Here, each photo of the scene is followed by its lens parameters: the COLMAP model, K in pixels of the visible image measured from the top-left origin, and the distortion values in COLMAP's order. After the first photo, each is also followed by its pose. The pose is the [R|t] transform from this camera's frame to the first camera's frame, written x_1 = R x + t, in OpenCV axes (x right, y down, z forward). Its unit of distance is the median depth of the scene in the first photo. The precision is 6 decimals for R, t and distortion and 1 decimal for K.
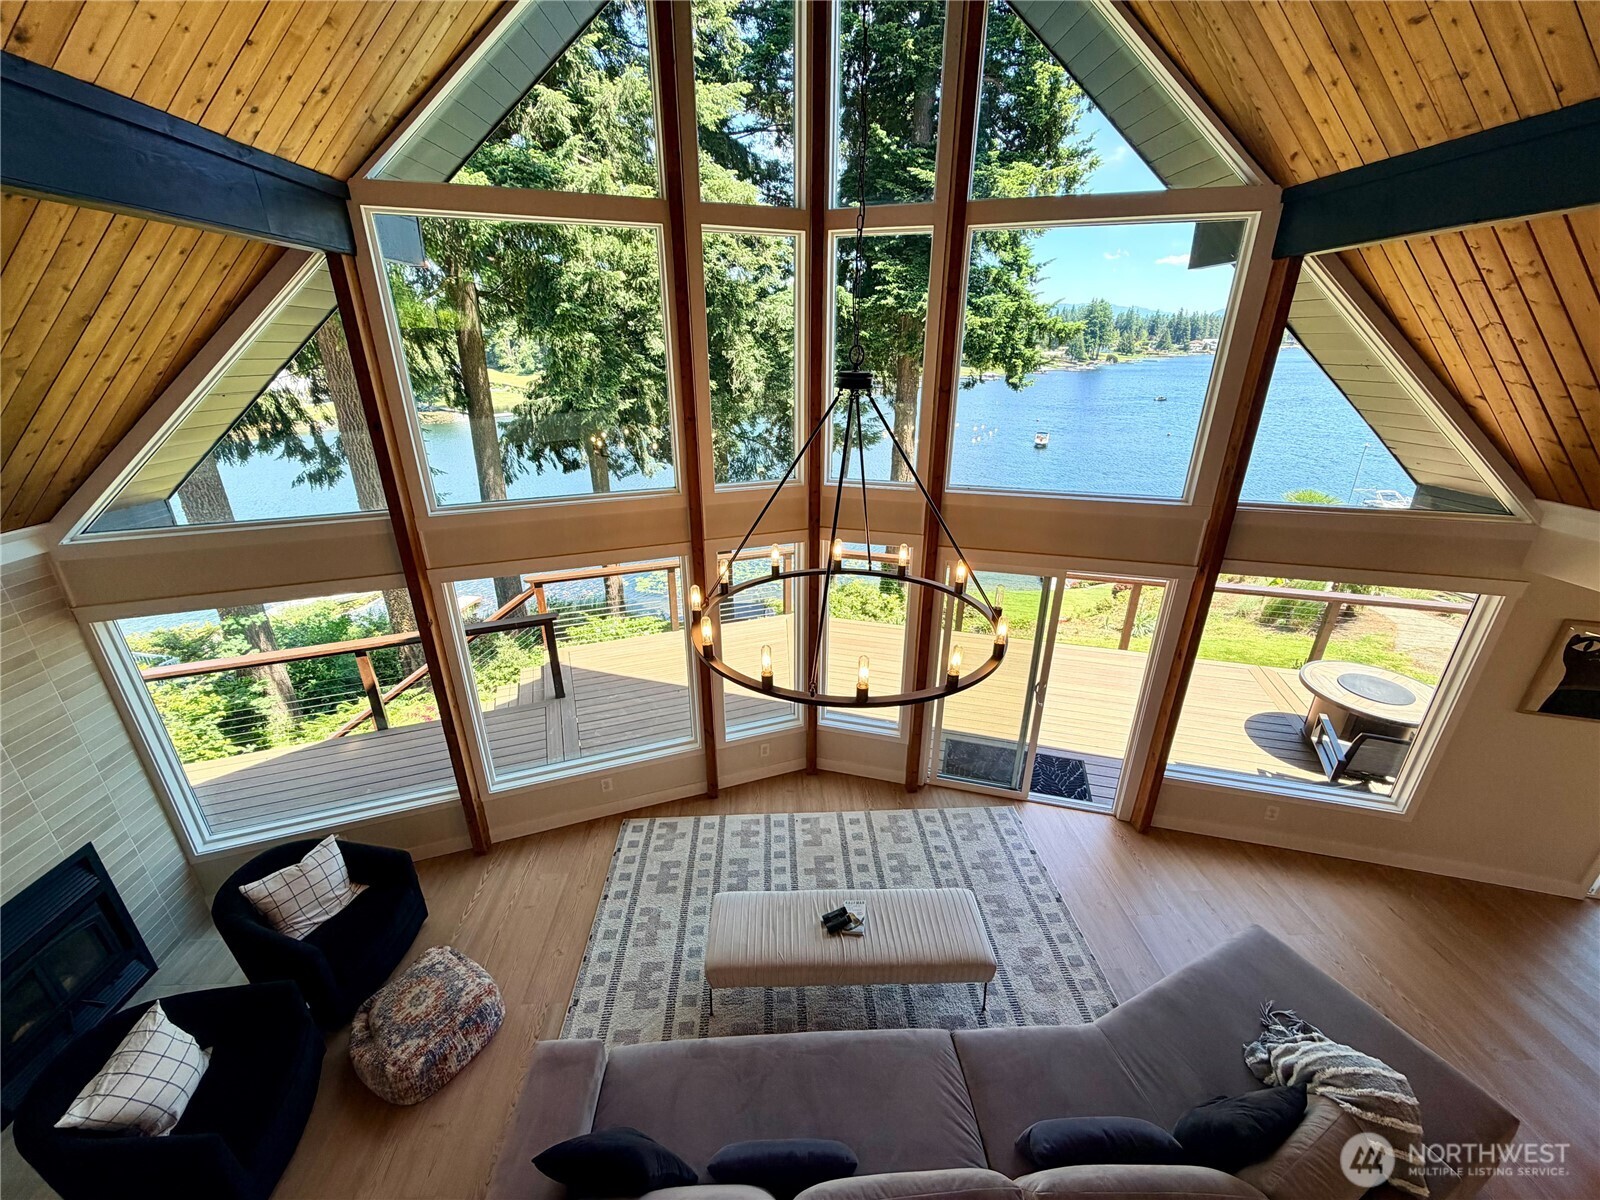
lens RADIAL K [[636.0, 0, 795.4], [0, 636.0, 599.3], [0, 0, 1]] dist [0.000790, -0.000107]
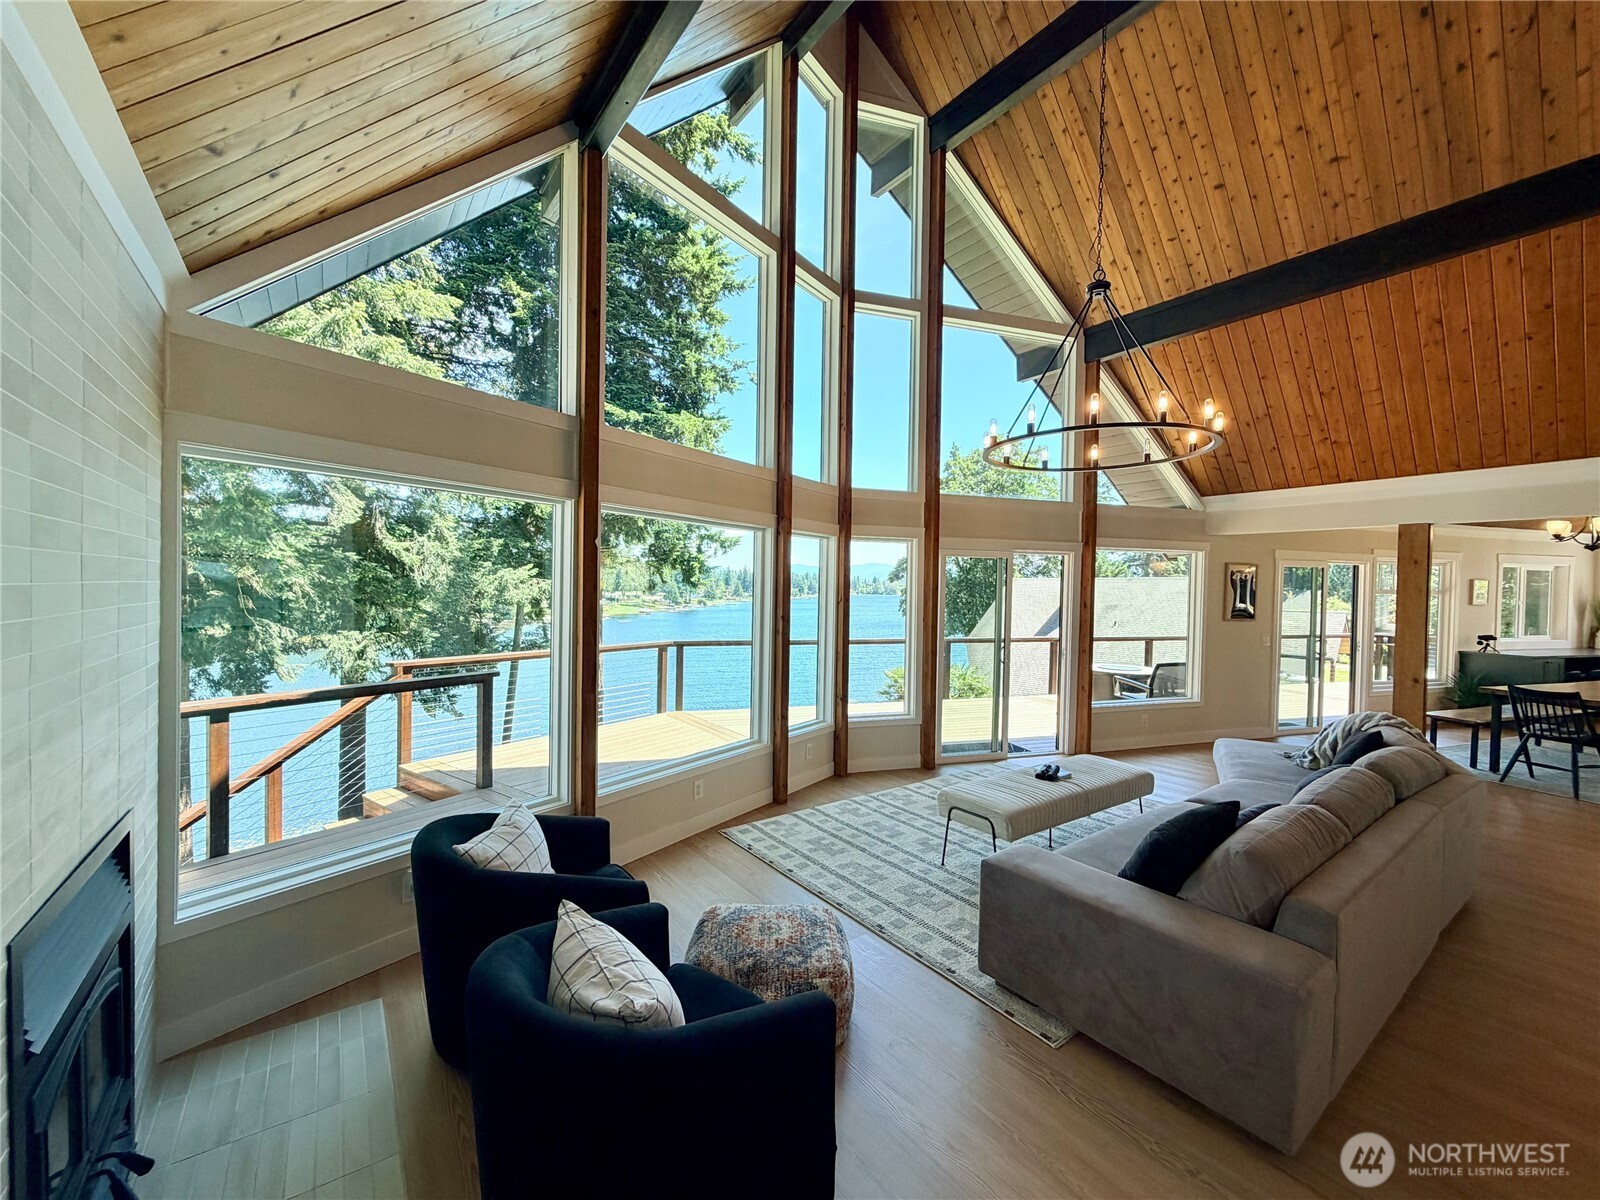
lens RADIAL K [[636.0, 0, 795.4], [0, 636.0, 599.3], [0, 0, 1]] dist [0.000790, -0.000107]
pose [[0.833443, 0.004535, 0.552587, -0.679070], [0.195089, 0.933164, -0.301902, 0.347407], [-0.517023, 0.359422, 0.776854, 0.188851]]
